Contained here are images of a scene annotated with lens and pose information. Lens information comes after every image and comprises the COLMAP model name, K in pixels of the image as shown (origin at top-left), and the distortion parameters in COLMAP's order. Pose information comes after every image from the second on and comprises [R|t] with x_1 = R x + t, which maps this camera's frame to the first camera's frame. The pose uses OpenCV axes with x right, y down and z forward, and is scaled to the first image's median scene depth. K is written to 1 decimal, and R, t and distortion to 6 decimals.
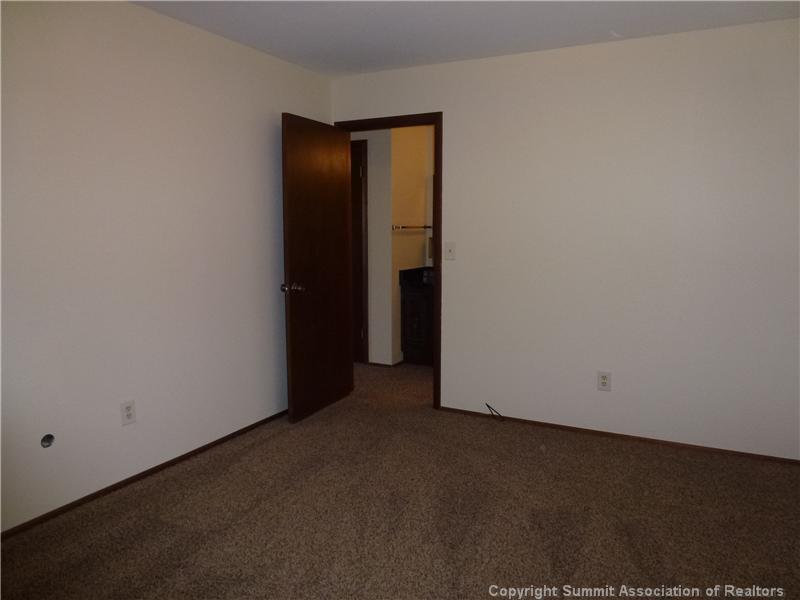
lens RADIAL K [[579.7, 0, 400.0], [0, 579.7, 300.0], [0, 0, 1]] dist [-0.041542, 0.007631]
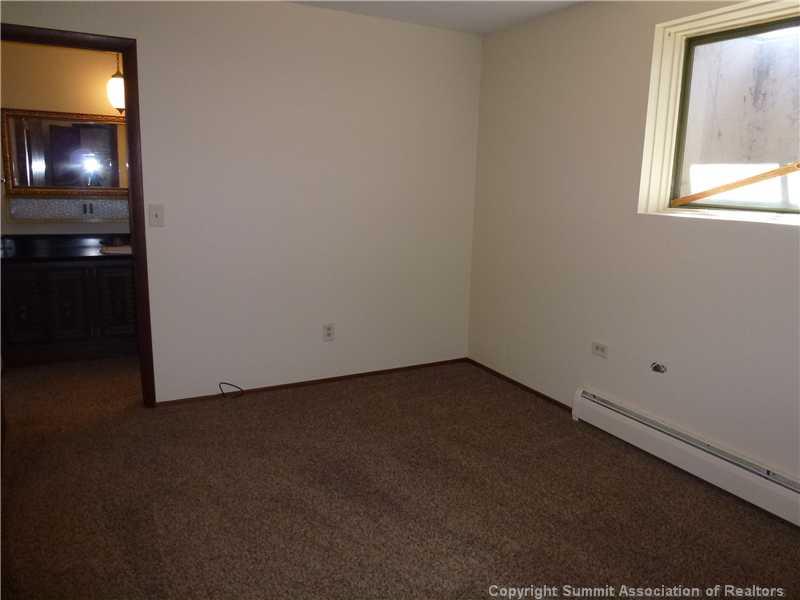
lens RADIAL K [[579.7, 0, 400.0], [0, 579.7, 300.0], [0, 0, 1]] dist [-0.041542, 0.007631]
pose [[0.553373, -0.143668, 0.820450, -0.414202], [0.077917, 0.989622, 0.120738, -0.036791], [-0.829281, -0.002886, 0.558824, 0.254958]]
